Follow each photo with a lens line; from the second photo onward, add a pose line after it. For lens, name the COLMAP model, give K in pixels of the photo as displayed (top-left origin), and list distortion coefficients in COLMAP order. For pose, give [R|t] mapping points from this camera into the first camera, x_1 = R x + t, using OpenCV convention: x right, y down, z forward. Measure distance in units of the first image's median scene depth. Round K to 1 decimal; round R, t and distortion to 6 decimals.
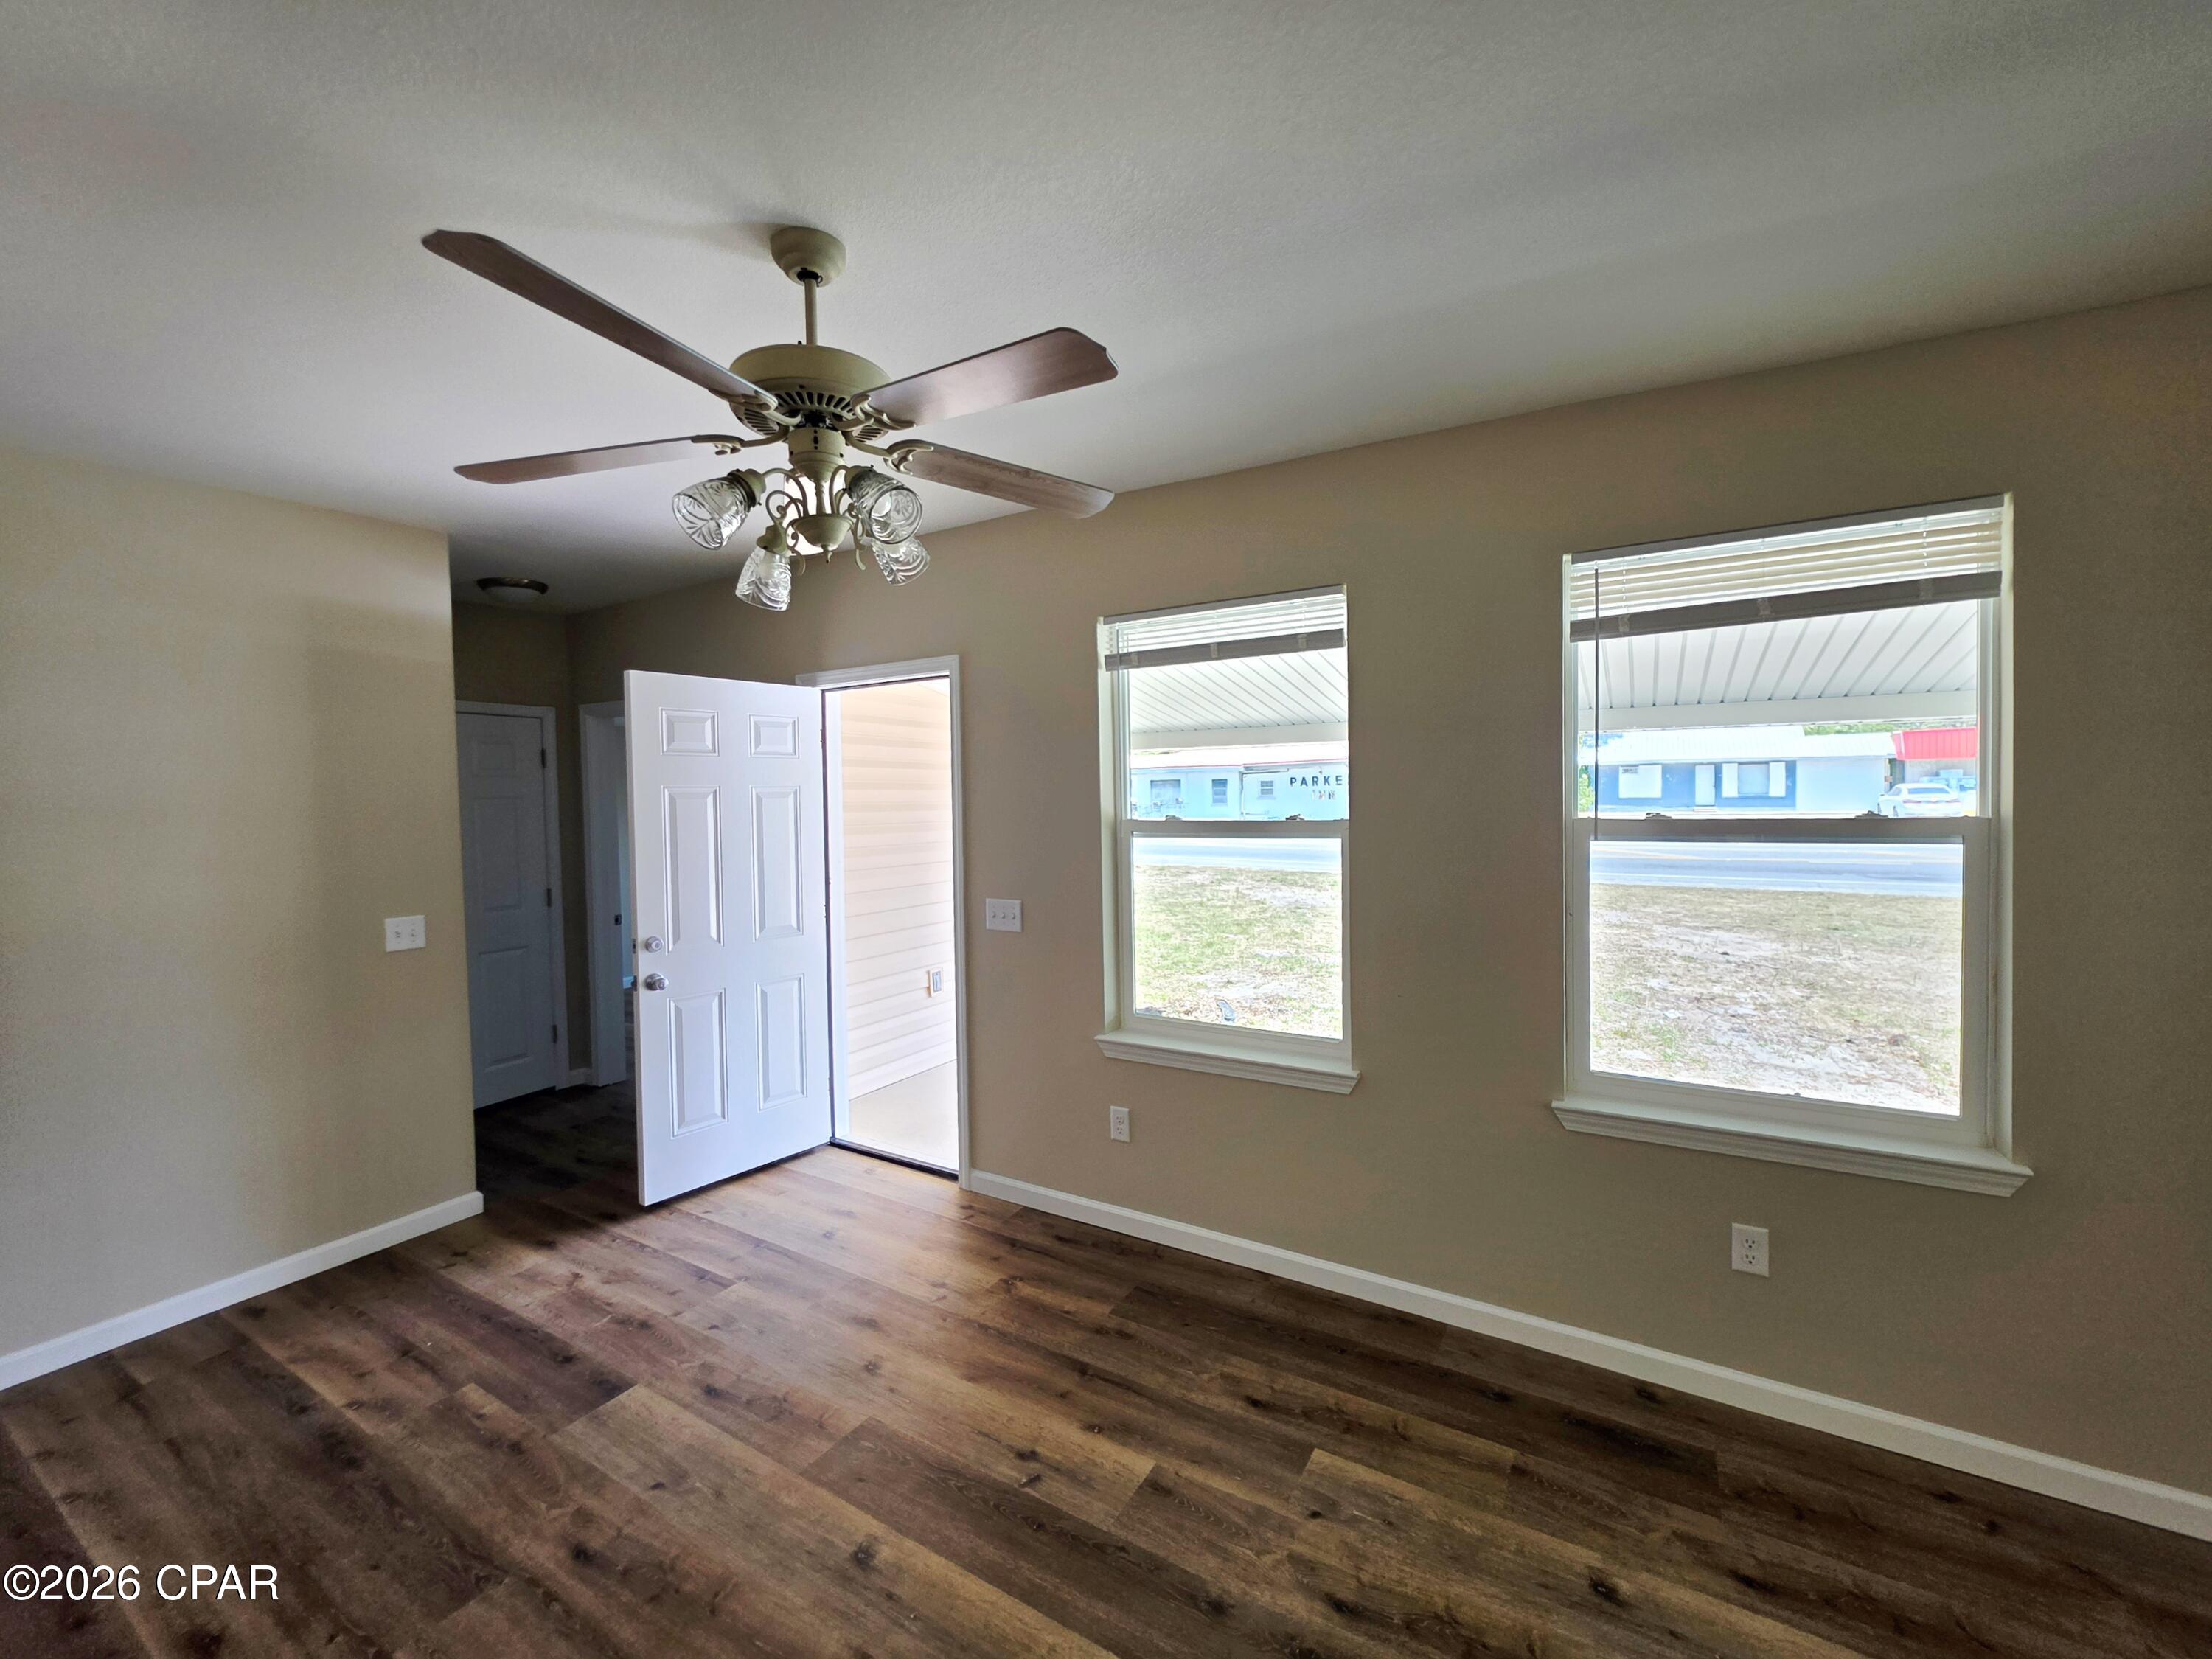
lens RADIAL K [[906.5, 0, 1101.1], [0, 906.5, 817.5], [0, 0, 1]] dist [0.003005, 0.000339]
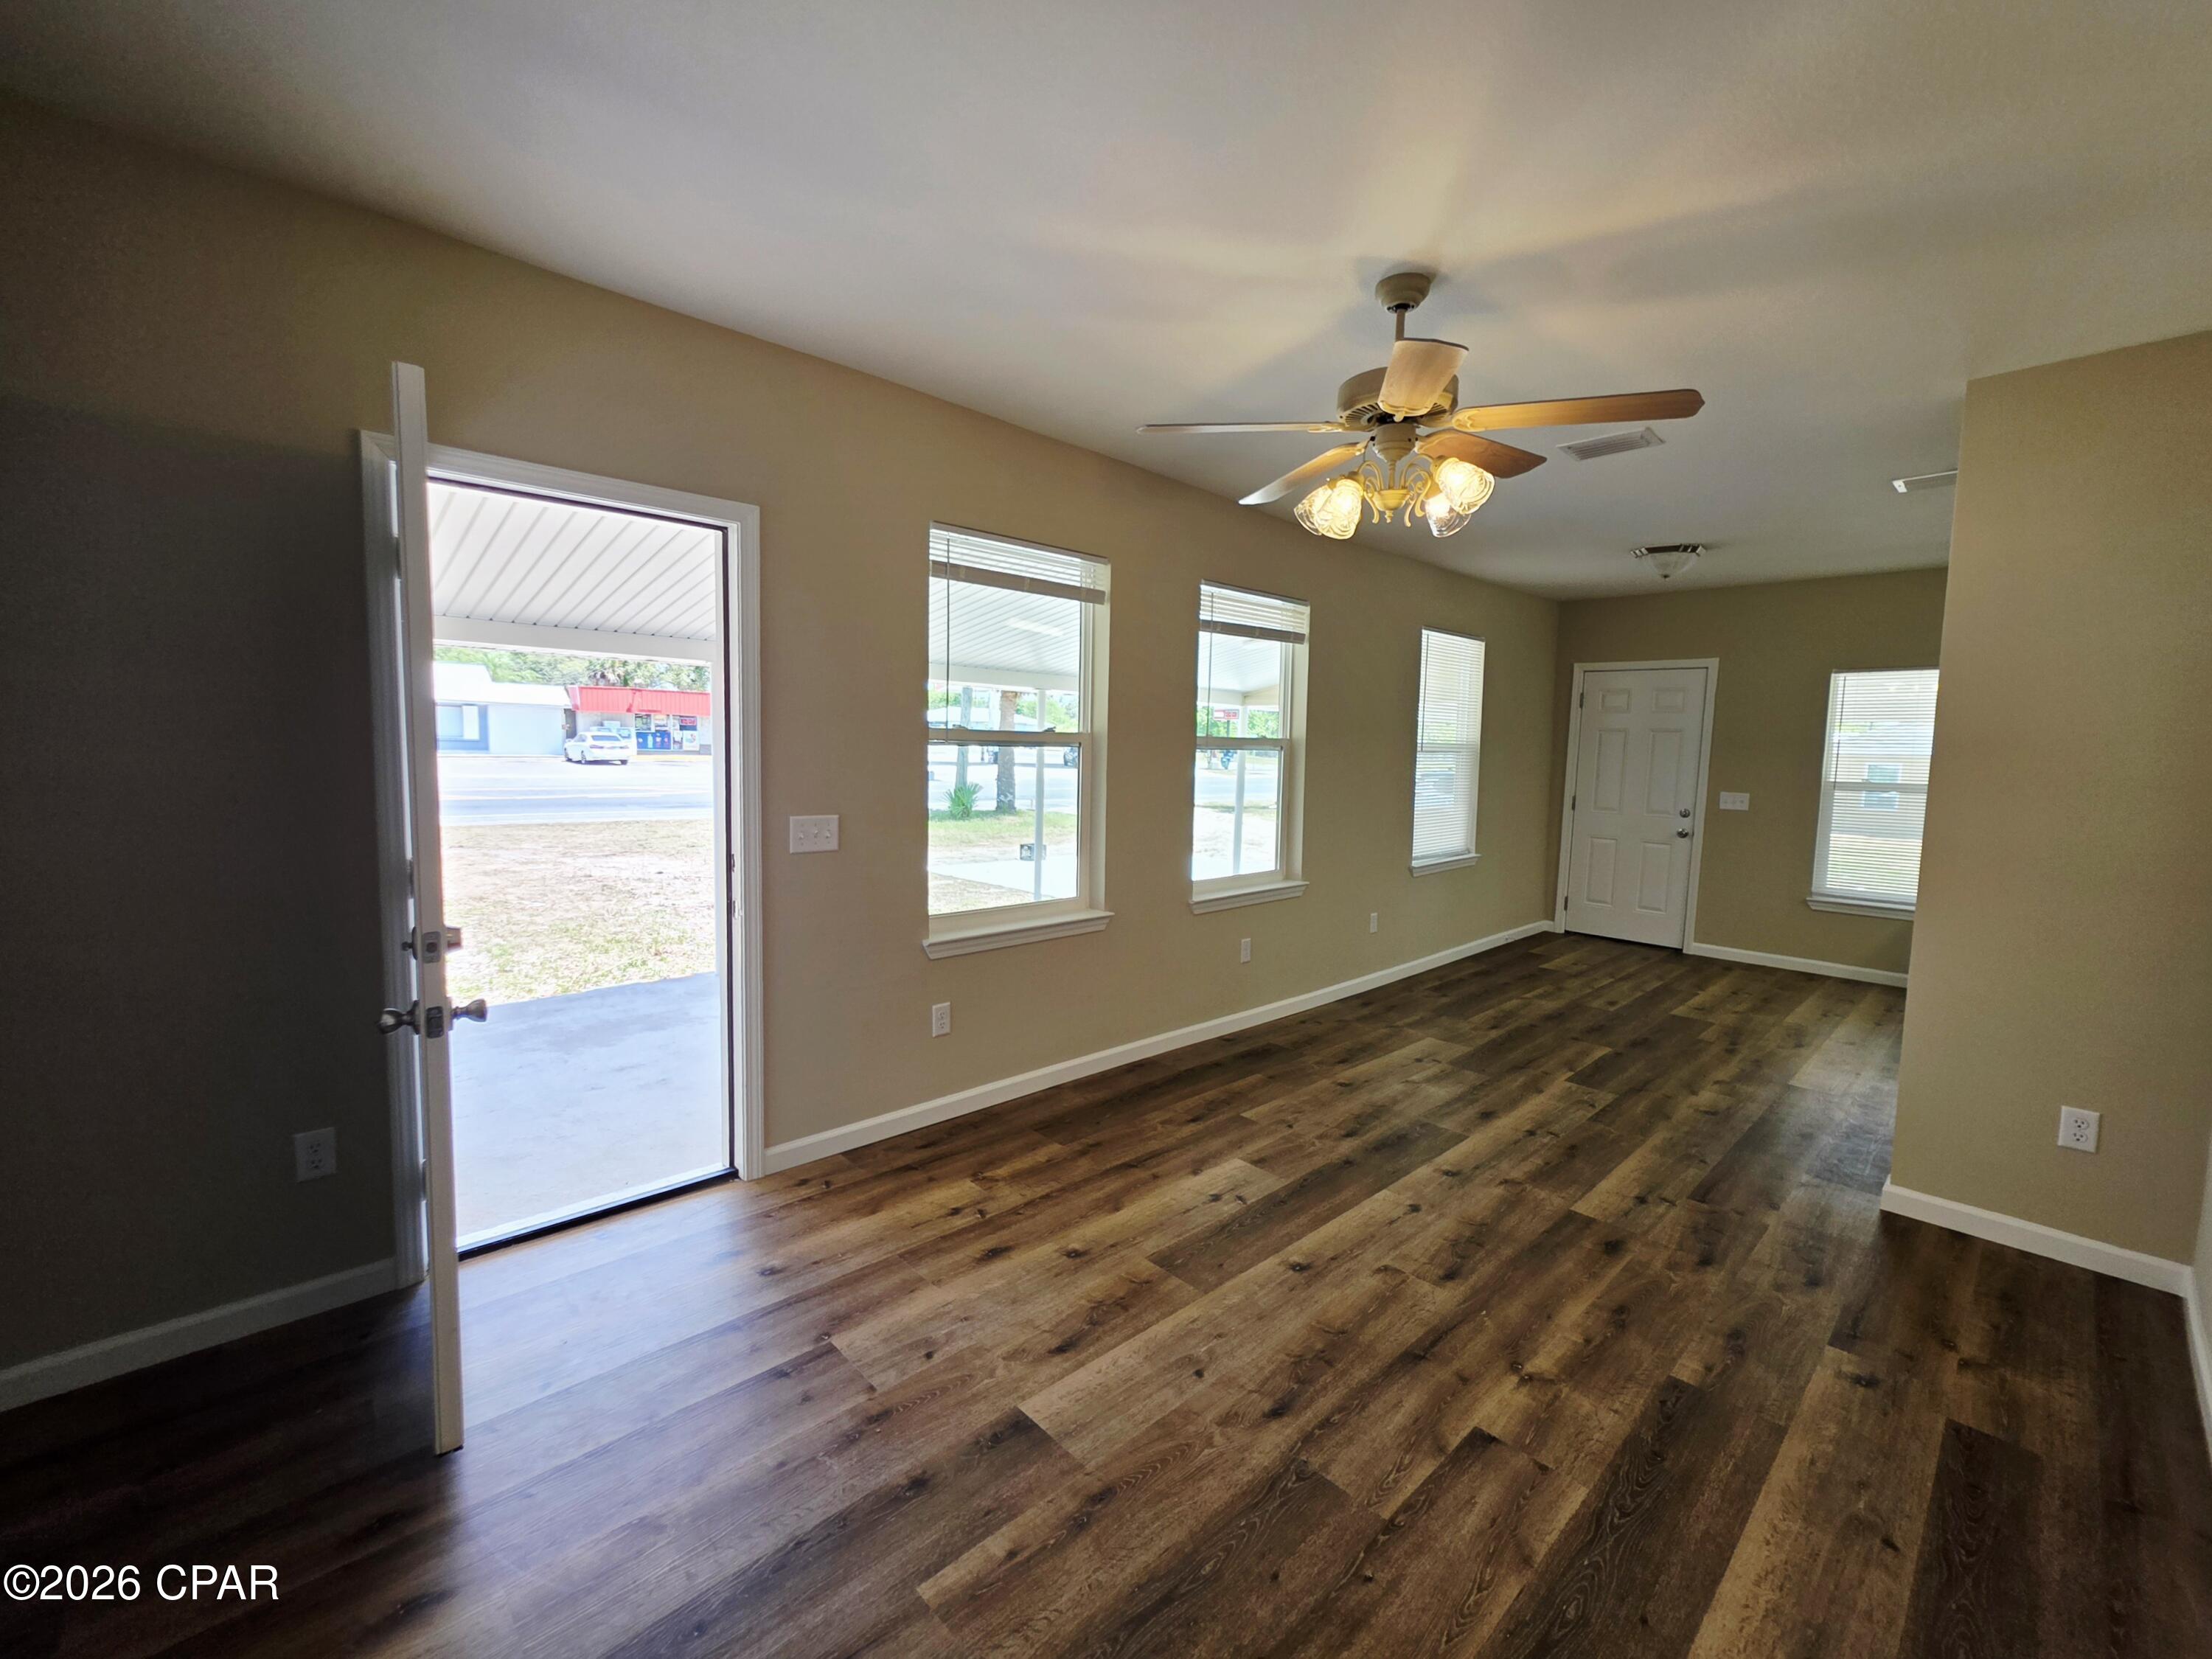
lens RADIAL K [[924.1, 0, 1095.2], [0, 924.1, 824.3], [0, 0, 1]] dist [0.000387, 0.000103]
pose [[0.264487, -0.061518, 0.962425, -1.287660], [-0.001997, 0.997926, 0.064336, 0.061039], [-0.964387, -0.018938, 0.263816, 0.754295]]
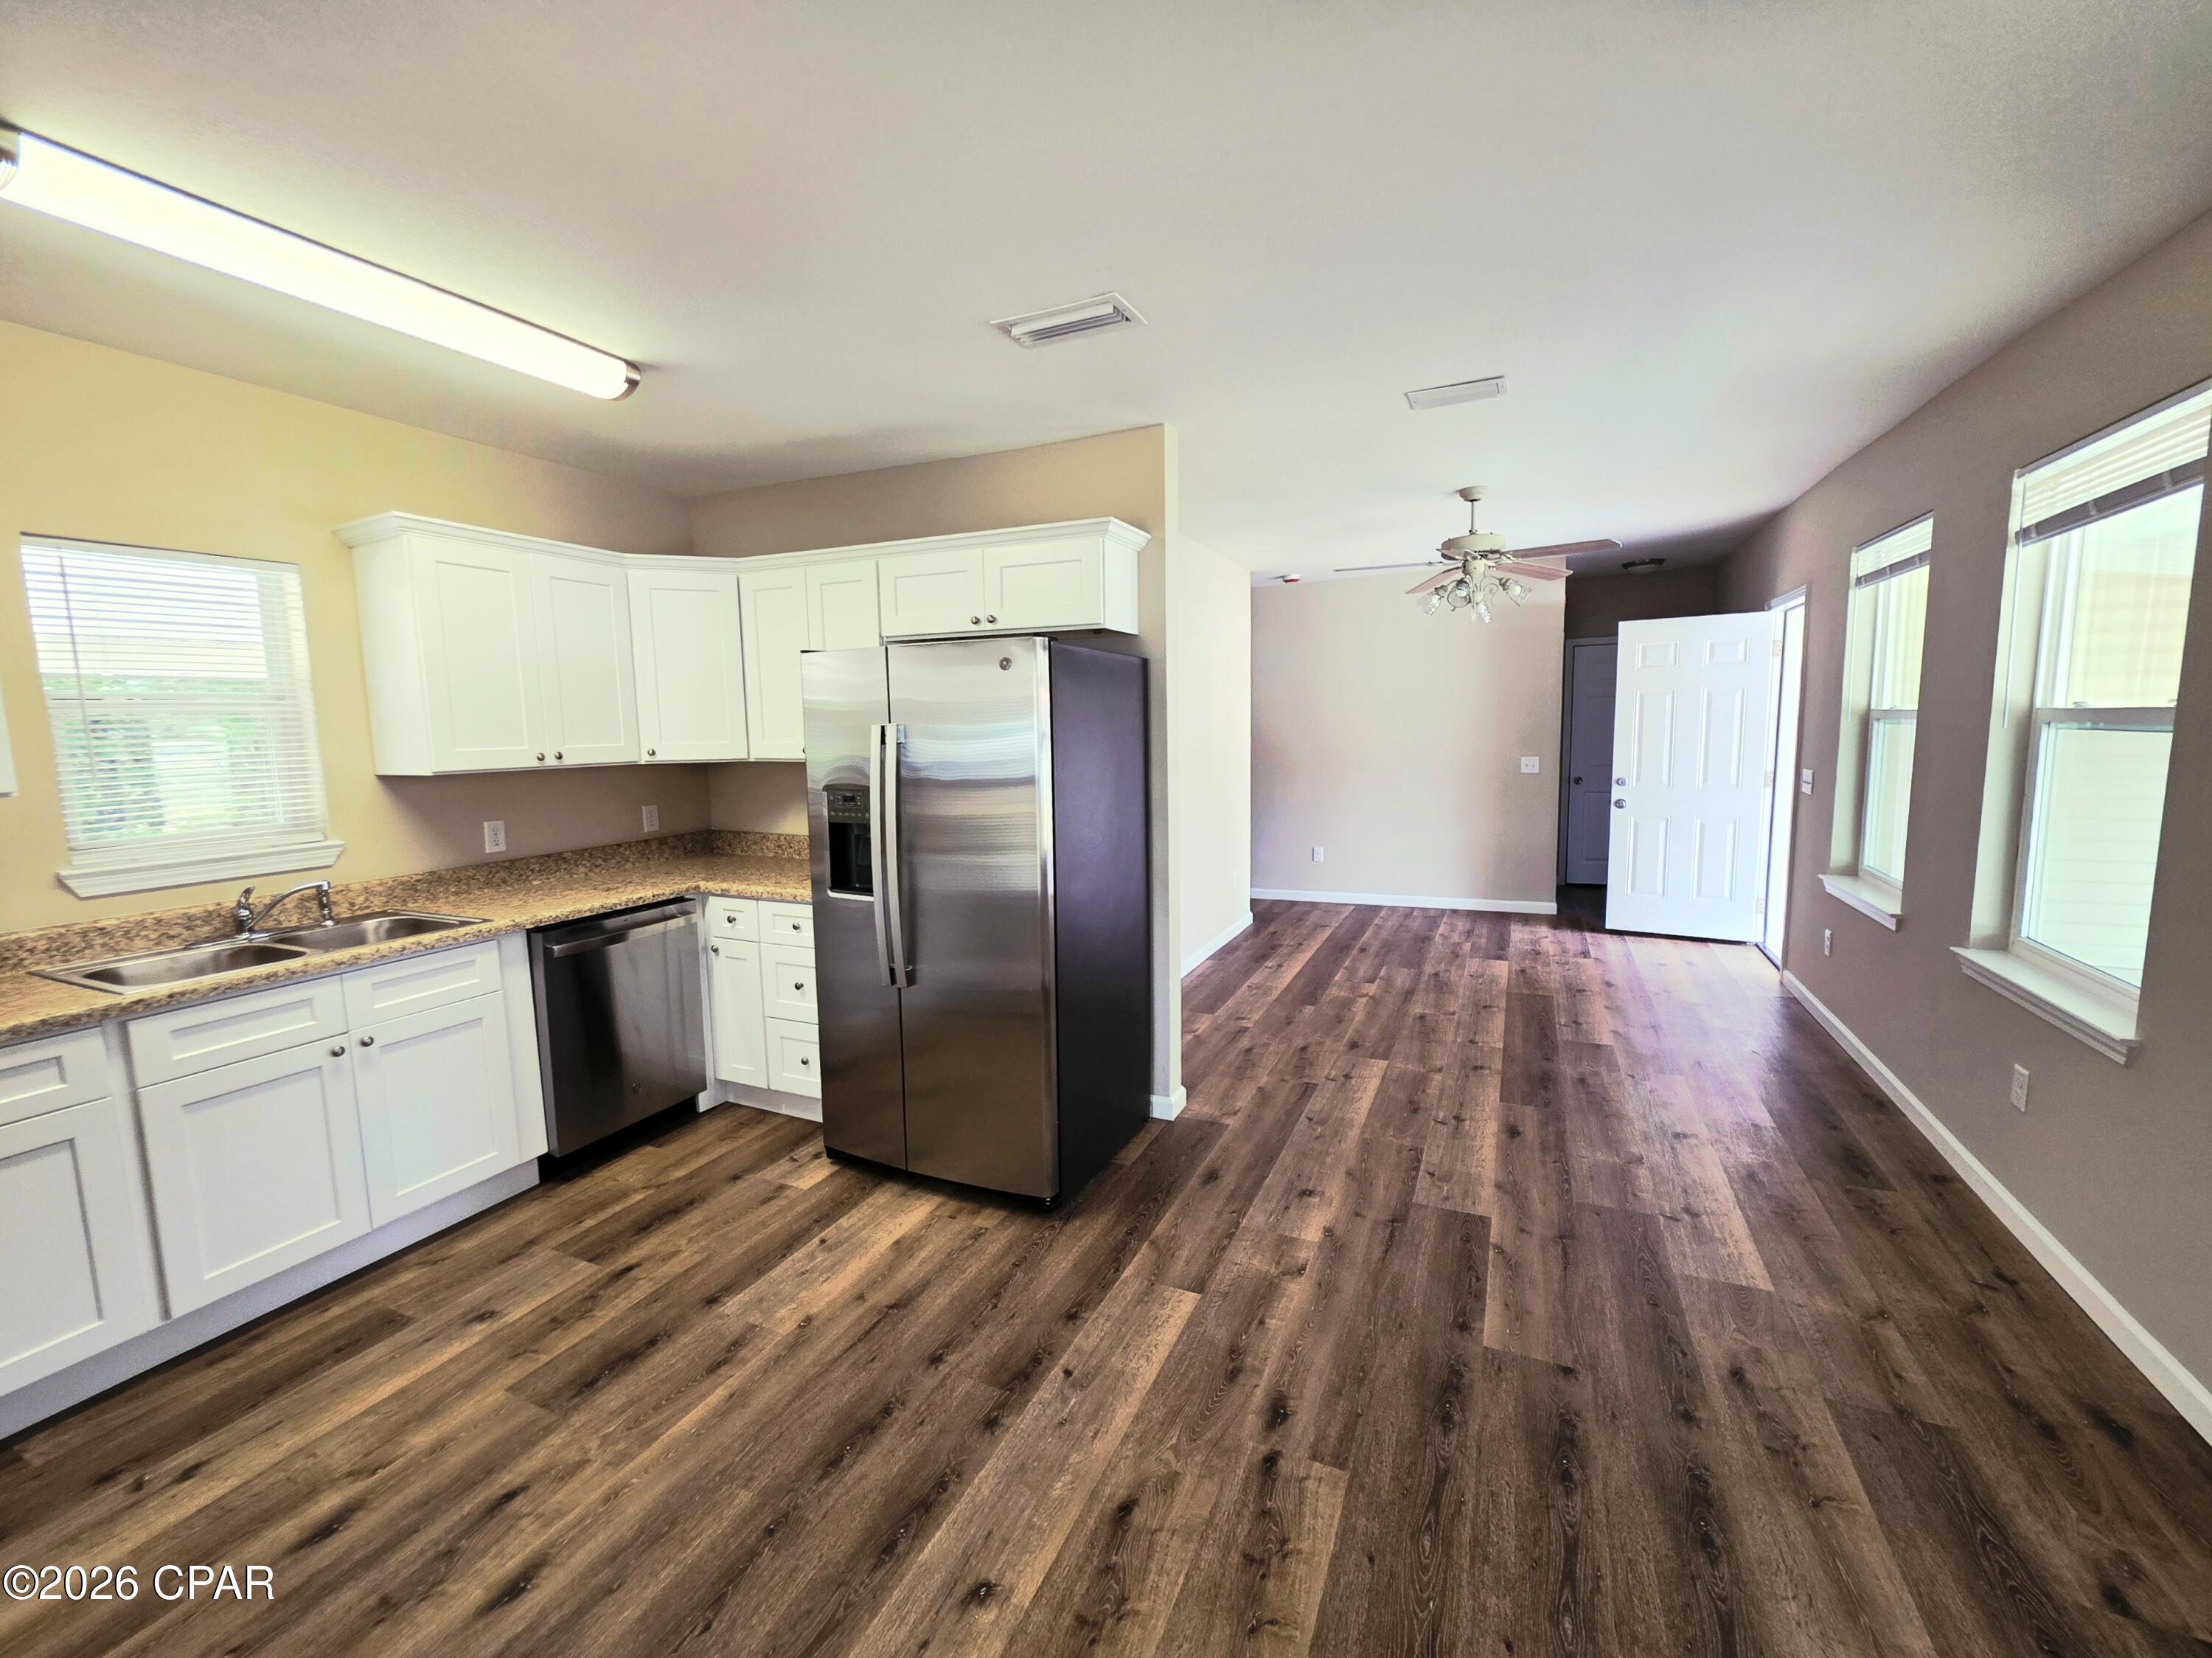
lens RADIAL K [[902.3, 0, 1100.7], [0, 902.3, 828.8], [0, 0, 1]] dist [-0.000083, 0.000181]
pose [[0.113607, 0.130744, -0.984885, 1.591706], [0.000206, 0.991300, 0.131620, 0.003425], [0.993526, -0.015156, 0.112592, -0.260974]]
